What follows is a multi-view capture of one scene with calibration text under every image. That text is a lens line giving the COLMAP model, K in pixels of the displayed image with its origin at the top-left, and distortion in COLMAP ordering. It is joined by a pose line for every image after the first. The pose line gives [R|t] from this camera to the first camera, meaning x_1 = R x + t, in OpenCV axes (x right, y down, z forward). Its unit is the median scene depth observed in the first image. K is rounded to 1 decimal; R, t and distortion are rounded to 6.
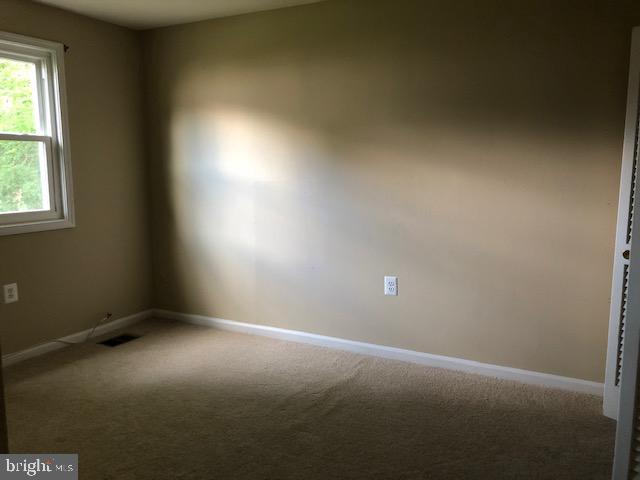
lens RADIAL K [[529.9, 0, 320.3], [0, 529.9, 239.5], [0, 0, 1]] dist [0.086211, -0.017907]
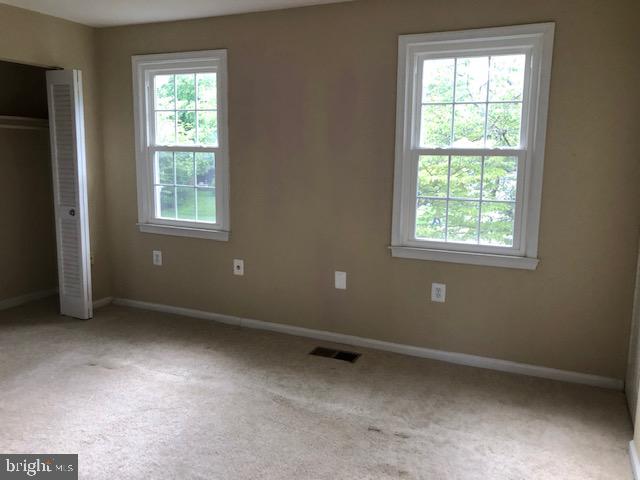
lens RADIAL K [[529.9, 0, 319.4], [0, 529.9, 239.7], [0, 0, 1]] dist [0.086211, -0.017907]
pose [[0.088804, 0.145712, -0.985333, 0.491991], [-0.162784, 0.978064, 0.129966, -0.118631], [0.982657, 0.148855, 0.110575, 0.850414]]
